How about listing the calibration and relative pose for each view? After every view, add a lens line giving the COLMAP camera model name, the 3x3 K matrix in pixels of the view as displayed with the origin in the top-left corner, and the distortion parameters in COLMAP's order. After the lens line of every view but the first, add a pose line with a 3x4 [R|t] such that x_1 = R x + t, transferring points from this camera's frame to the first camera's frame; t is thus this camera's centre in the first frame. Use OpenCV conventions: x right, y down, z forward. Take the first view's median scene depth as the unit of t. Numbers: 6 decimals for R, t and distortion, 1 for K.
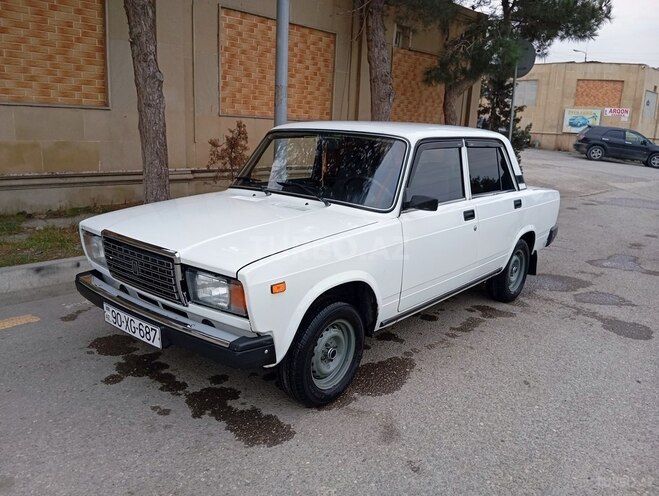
lens RADIAL K [[539.1, 0, 329.5], [0, 539.1, 248.0], [0, 0, 1]] dist [0.093445, -0.175346]
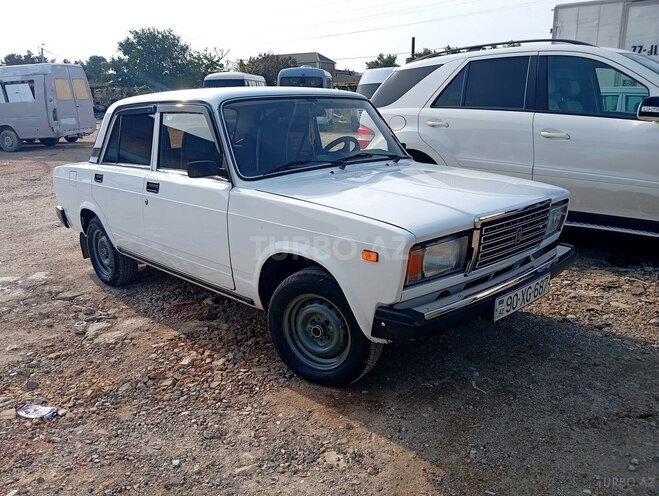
lens RADIAL K [[539.1, 0, 329.5], [0, 539.1, 248.0], [0, 0, 1]] dist [0.093445, -0.175346]
pose [[0.088787, -0.280032, 0.955876, -1.237285], [0.258768, 0.933200, 0.249353, -0.251082], [-0.961850, 0.225211, 0.155320, 1.128490]]
